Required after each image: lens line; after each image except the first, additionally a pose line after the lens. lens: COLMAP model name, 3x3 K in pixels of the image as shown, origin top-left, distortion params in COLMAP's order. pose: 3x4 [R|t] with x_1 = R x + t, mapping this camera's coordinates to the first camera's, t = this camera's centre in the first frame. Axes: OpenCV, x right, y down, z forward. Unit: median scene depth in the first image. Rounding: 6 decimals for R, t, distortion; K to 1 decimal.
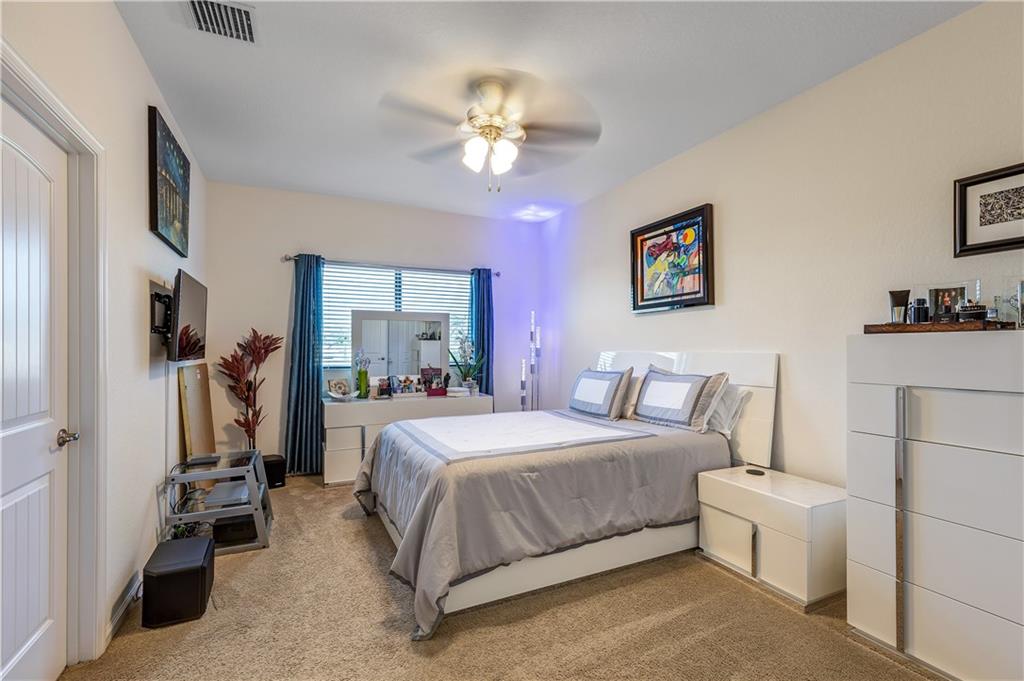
lens RADIAL K [[464.6, 0, 513.9], [0, 464.6, 346.0], [0, 0, 1]] dist [0.009829, -0.002625]
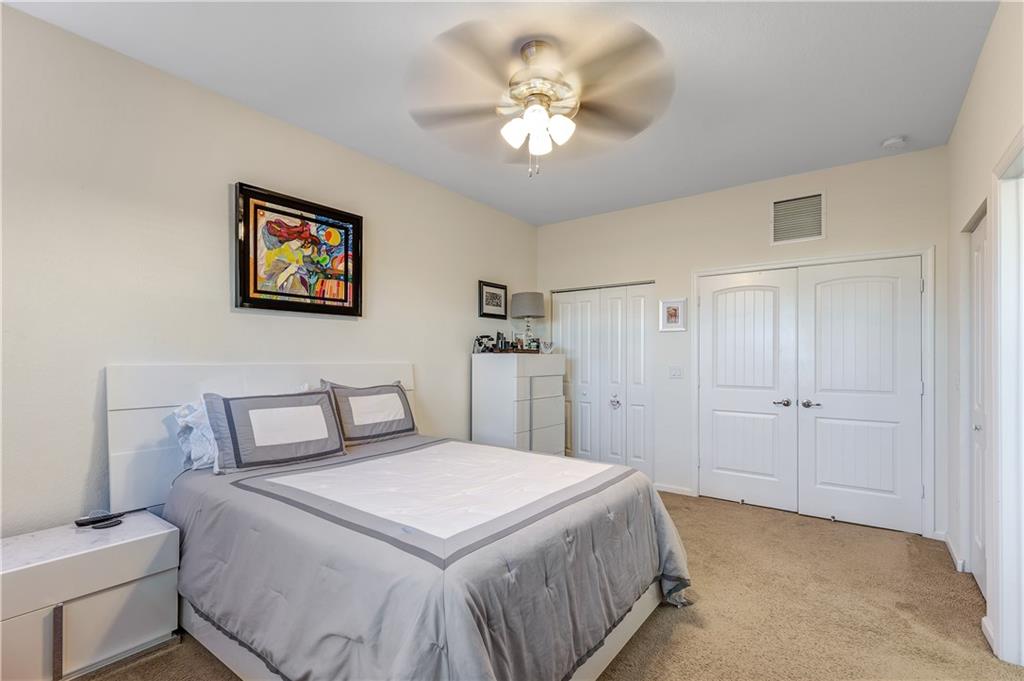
lens RADIAL K [[464.6, 0, 520.9], [0, 464.6, 357.2], [0, 0, 1]] dist [0.009829, -0.002625]
pose [[-0.465343, -0.007868, 0.885096, -0.595387], [-0.018101, 0.999836, -0.000629, -0.005606], [-0.884946, -0.016313, -0.465409, 1.075794]]
